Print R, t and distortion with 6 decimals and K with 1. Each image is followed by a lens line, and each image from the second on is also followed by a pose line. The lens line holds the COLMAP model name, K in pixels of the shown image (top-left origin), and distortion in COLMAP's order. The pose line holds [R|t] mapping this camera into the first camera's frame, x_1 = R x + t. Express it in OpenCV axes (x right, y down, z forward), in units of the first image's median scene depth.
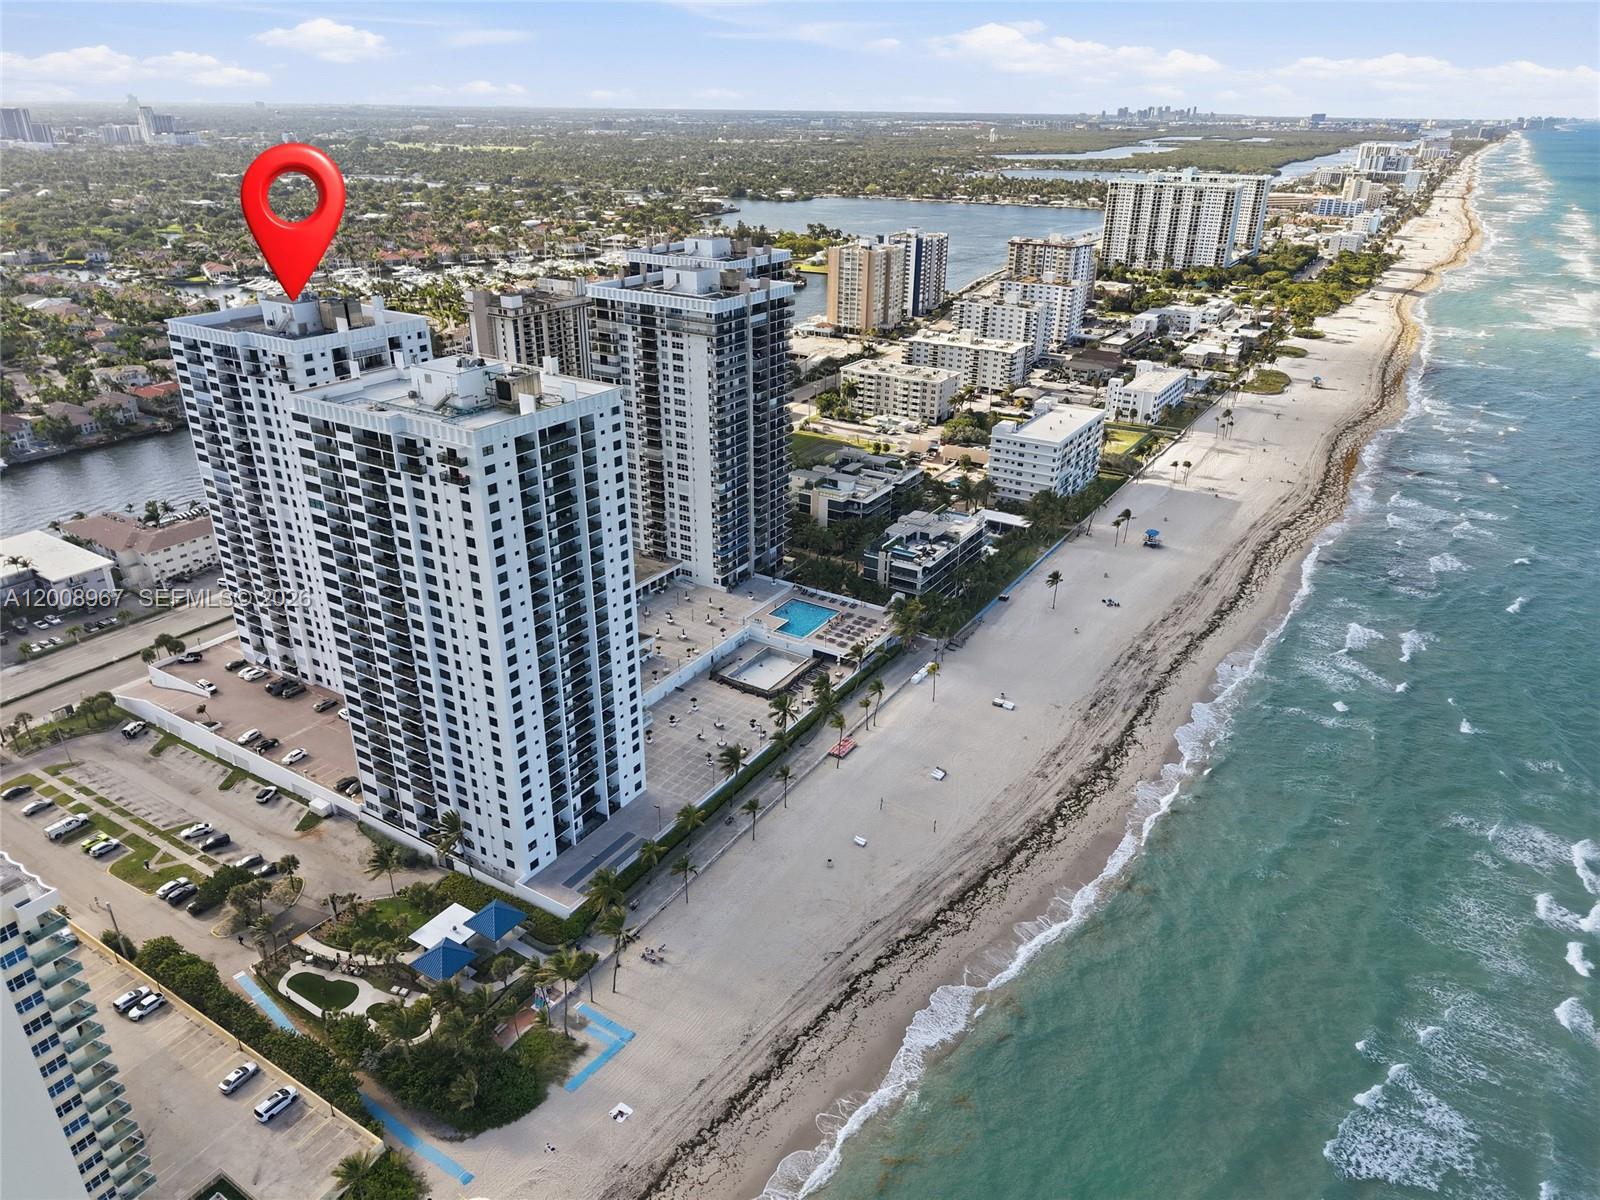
lens RADIAL K [[1072.9, 0, 790.5], [0, 1072.9, 600.6], [0, 0, 1]] dist [0.049058, -0.054484]
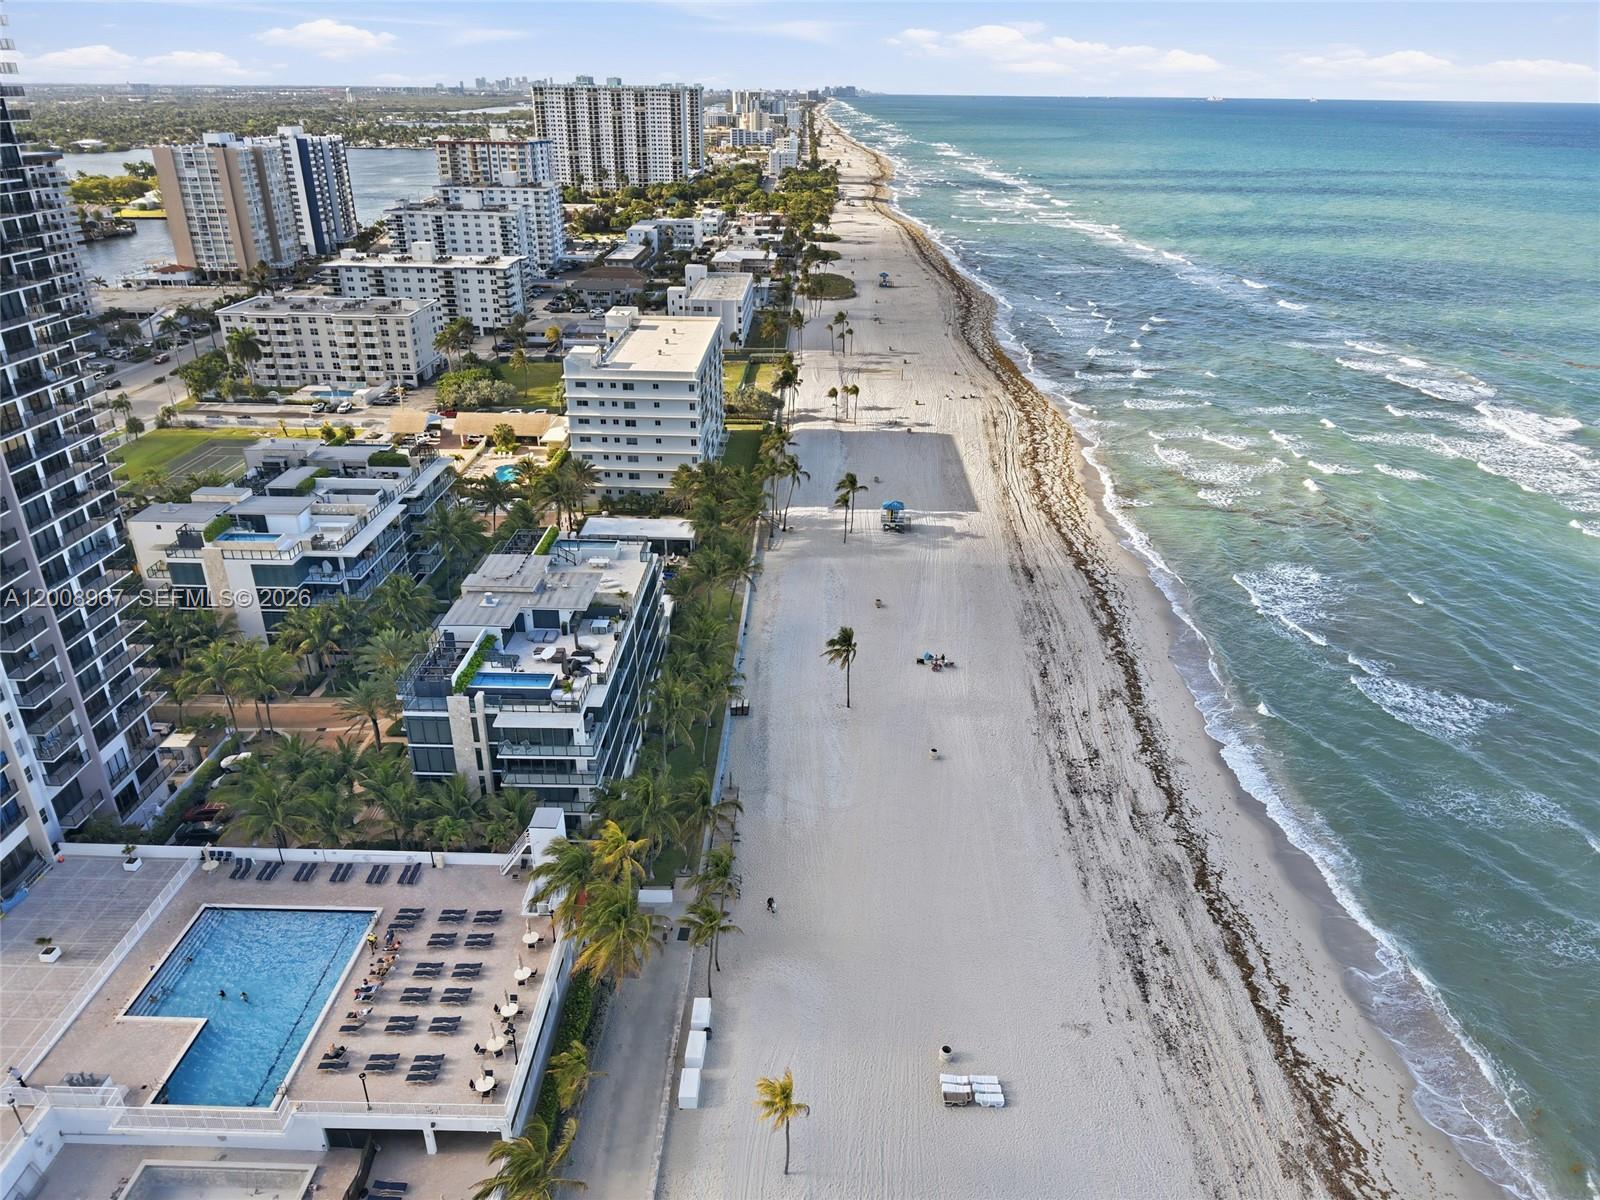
lens RADIAL K [[1072.6, 0, 788.5], [0, 1072.6, 603.0], [0, 0, 1]] dist [0.032009, -0.030438]
pose [[0.863369, -0.219802, 0.454182, 0.019366], [0.211318, 0.974900, 0.070102, -0.057977], [-0.458191, 0.035453, 0.888147, 0.477955]]
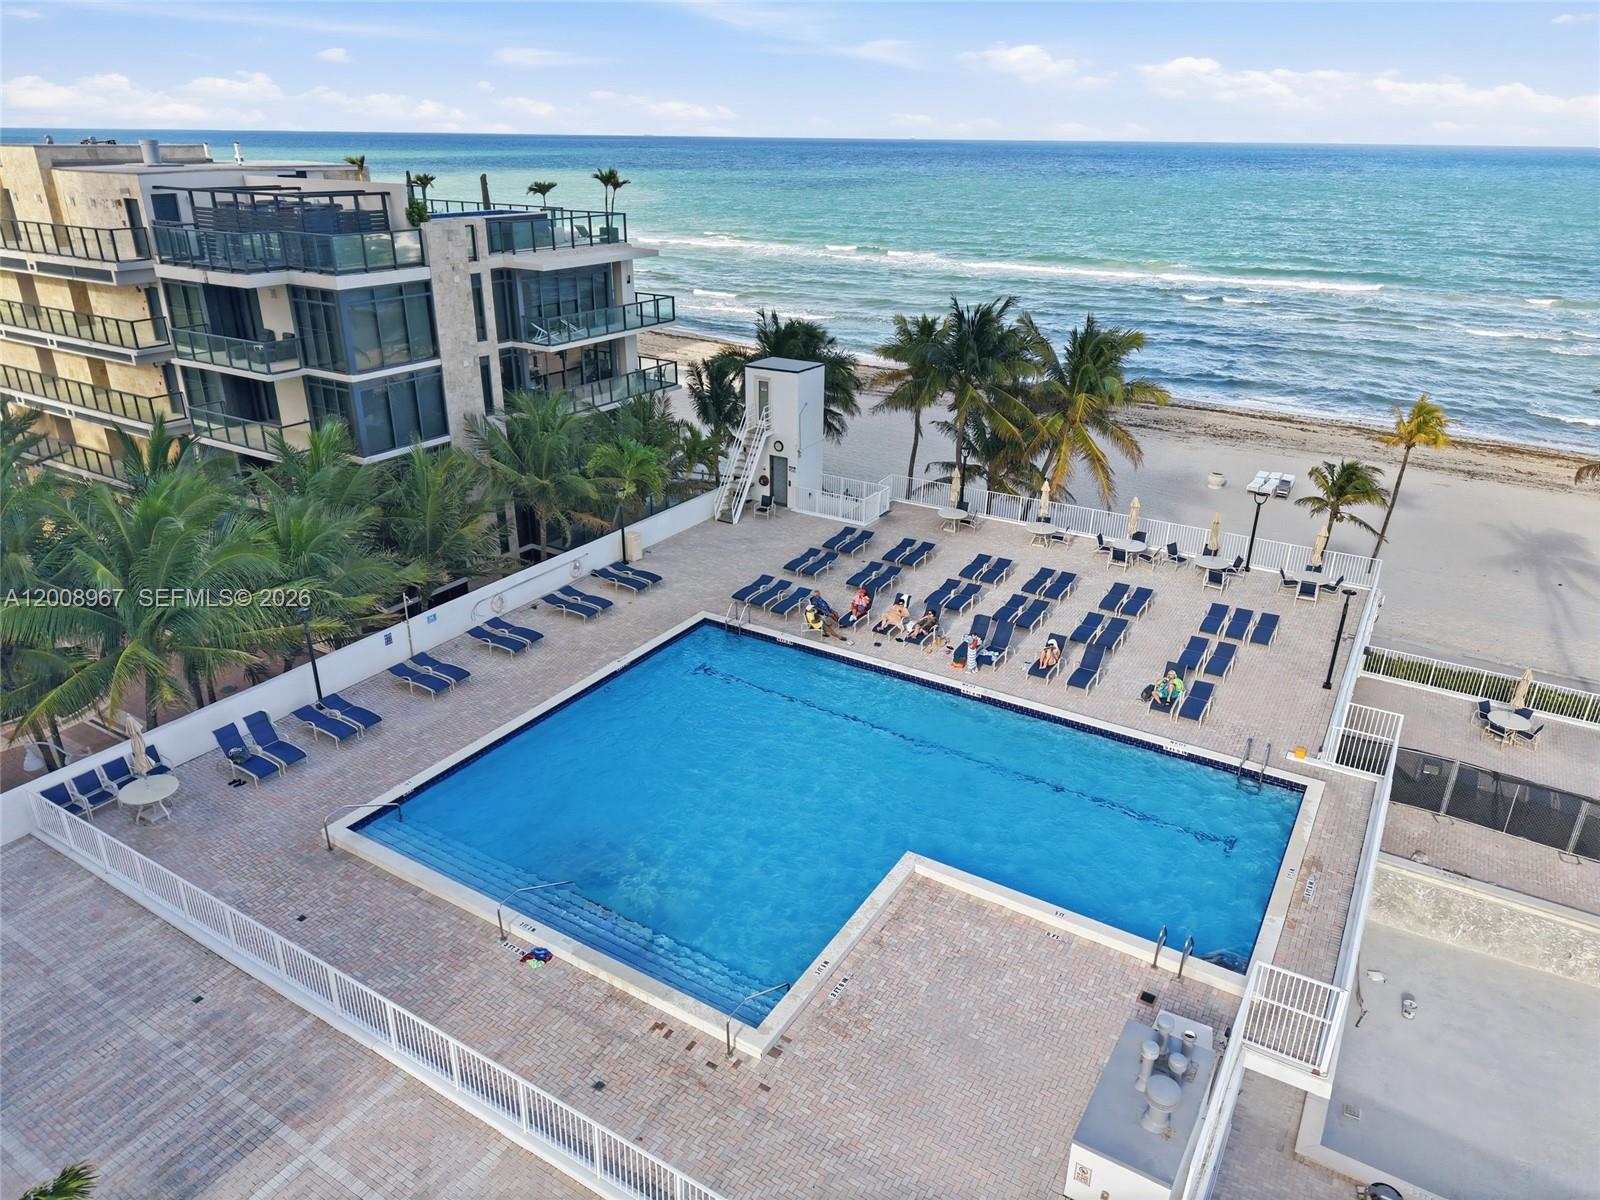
lens RADIAL K [[1072.9, 0, 790.5], [0, 1072.9, 600.6], [0, 0, 1]] dist [0.049058, -0.054484]
pose [[-0.010425, -0.400877, 0.916073, -0.057939], [0.413259, 0.832497, 0.369007, -0.026884], [-0.910554, 0.382422, 0.156987, 0.721257]]
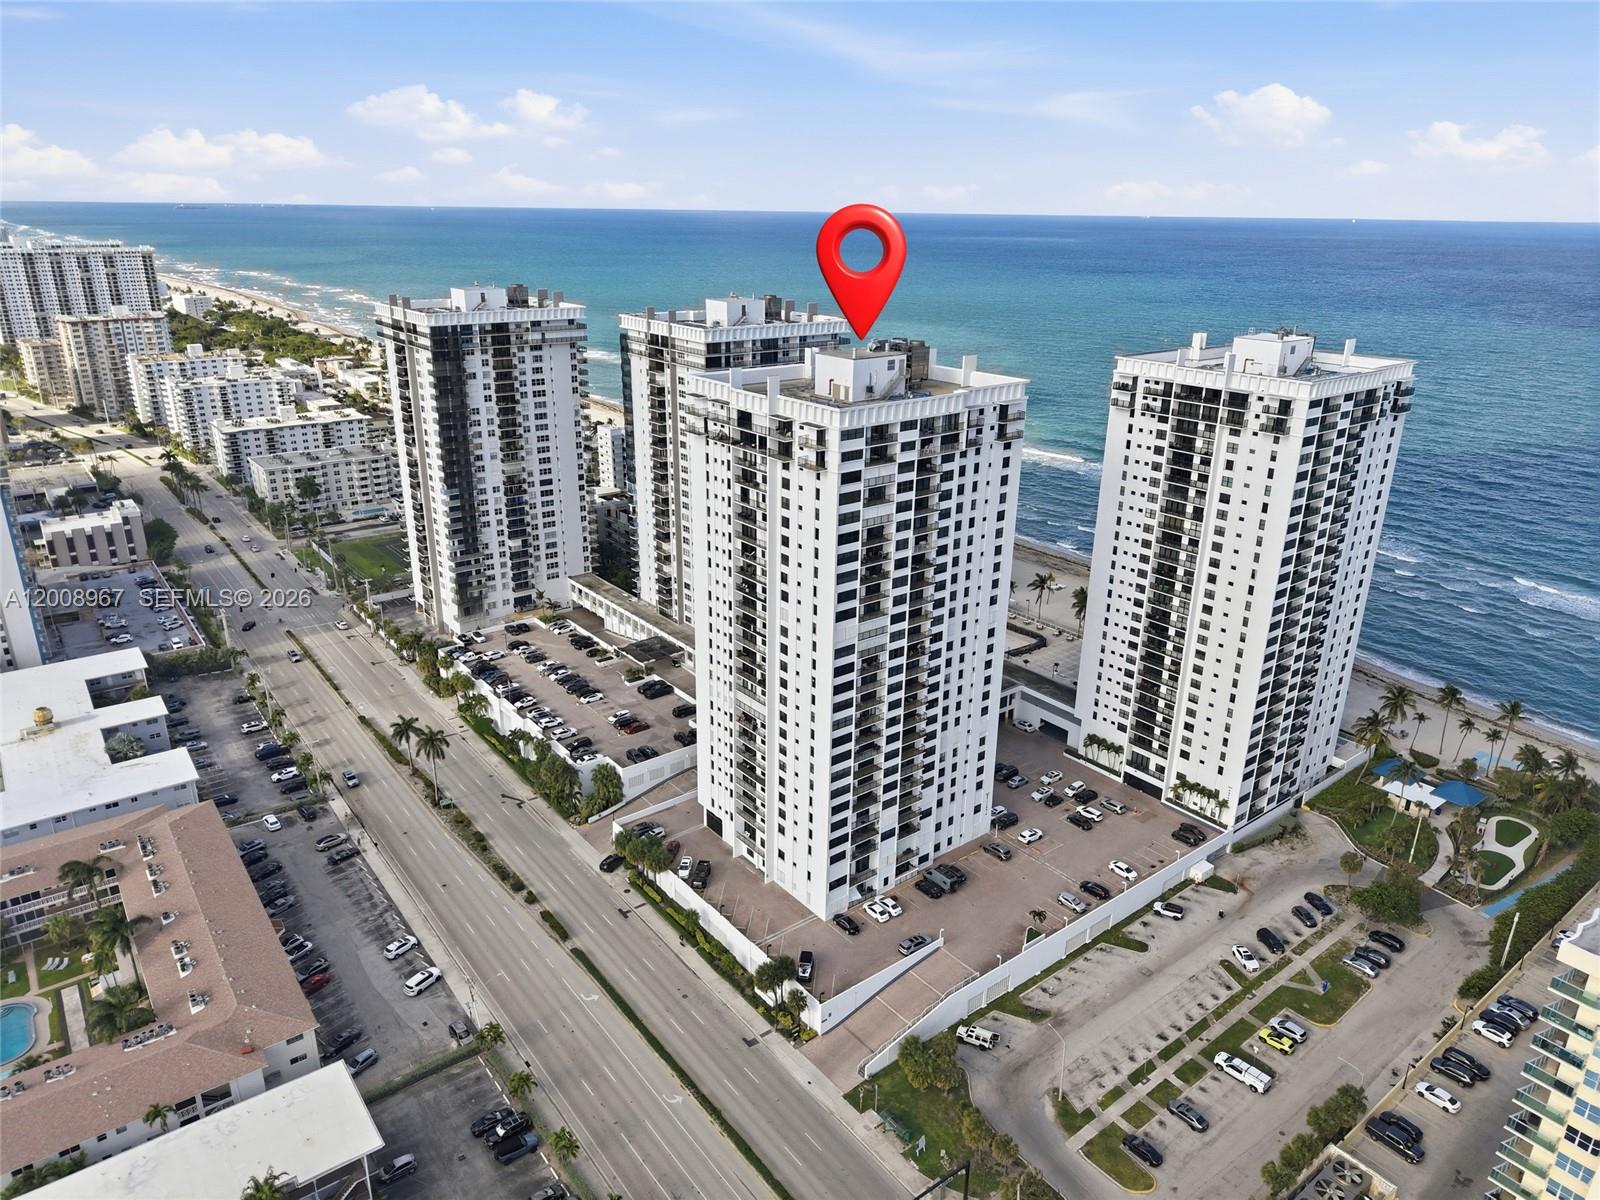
lens RADIAL K [[1072.9, 0, 790.5], [0, 1072.9, 600.6], [0, 0, 1]] dist [0.049058, -0.054484]
pose [[0.336575, -0.331520, 0.881369, -0.699853], [0.386007, 0.902297, 0.191984, -0.172857], [-0.858904, 0.275597, 0.431660, 0.469573]]
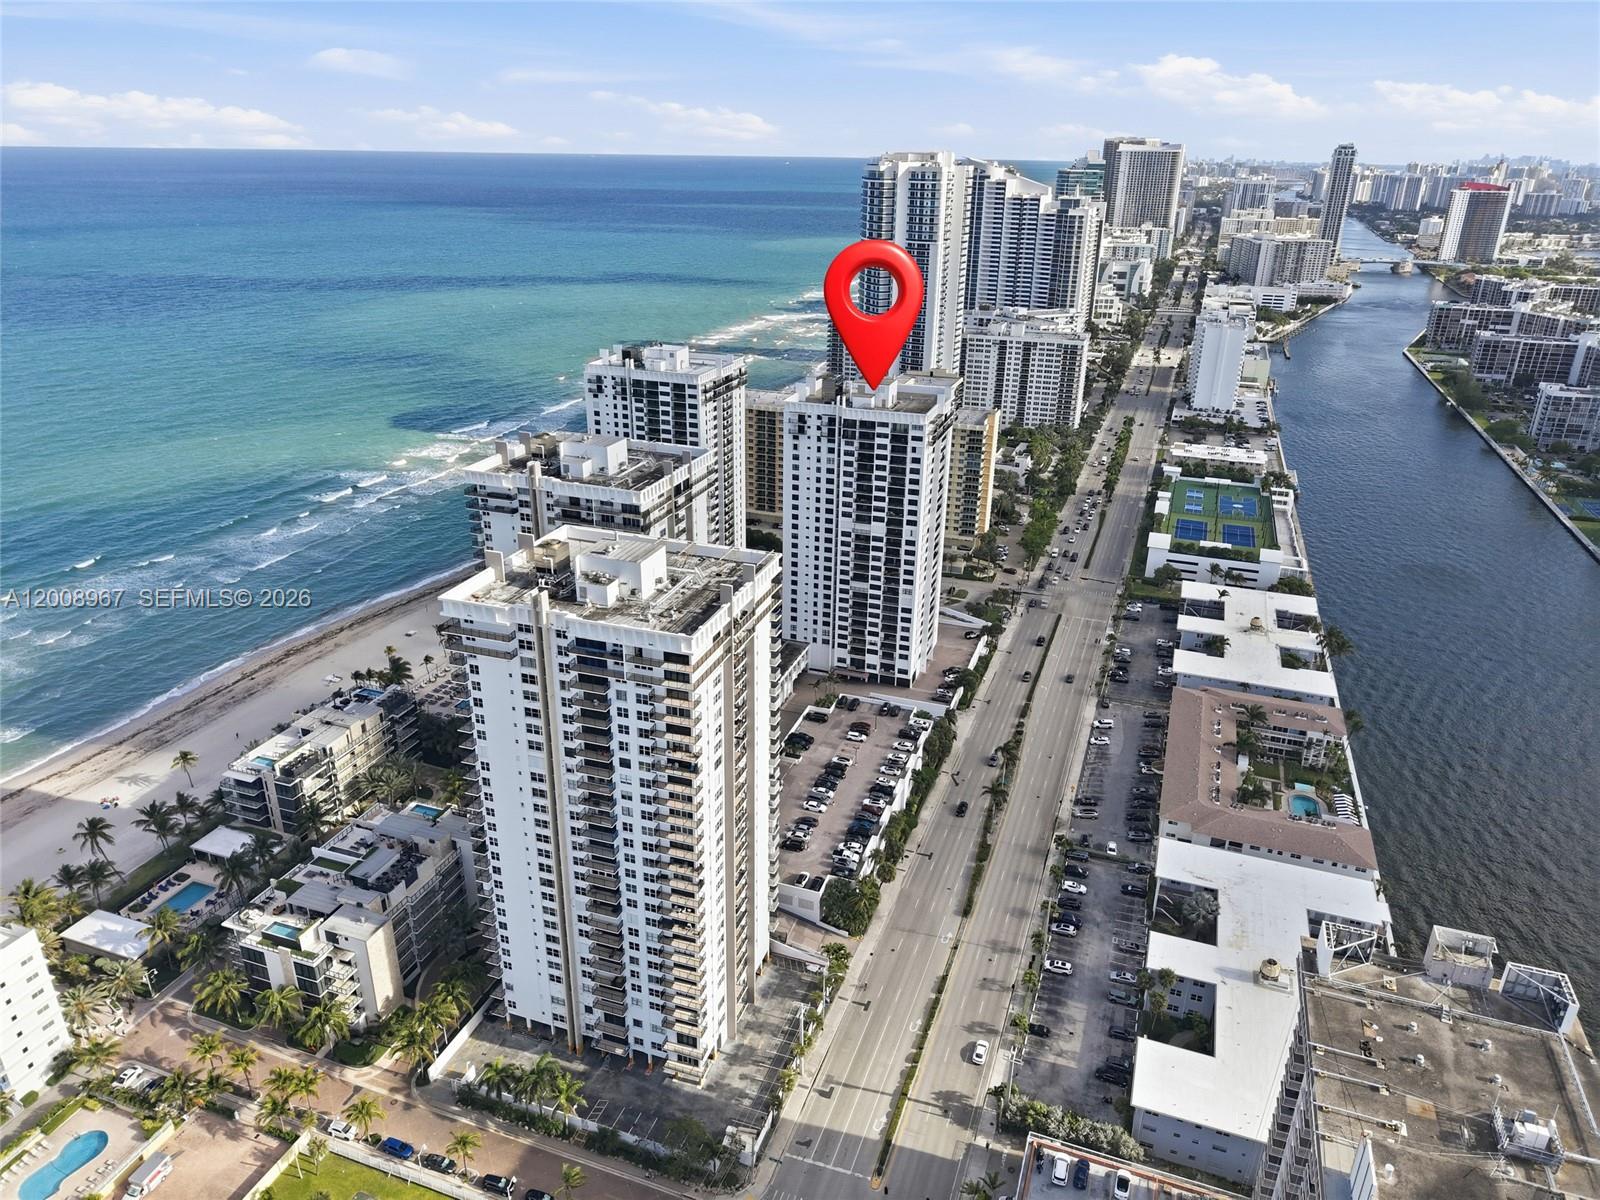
lens RADIAL K [[1072.9, 0, 790.5], [0, 1072.9, 600.6], [0, 0, 1]] dist [0.049058, -0.054484]
pose [[-0.977121, 0.064919, -0.202533, -0.042431], [-0.104677, 0.682162, 0.723670, -0.622633], [0.185140, 0.728313, -0.659760, 1.232059]]
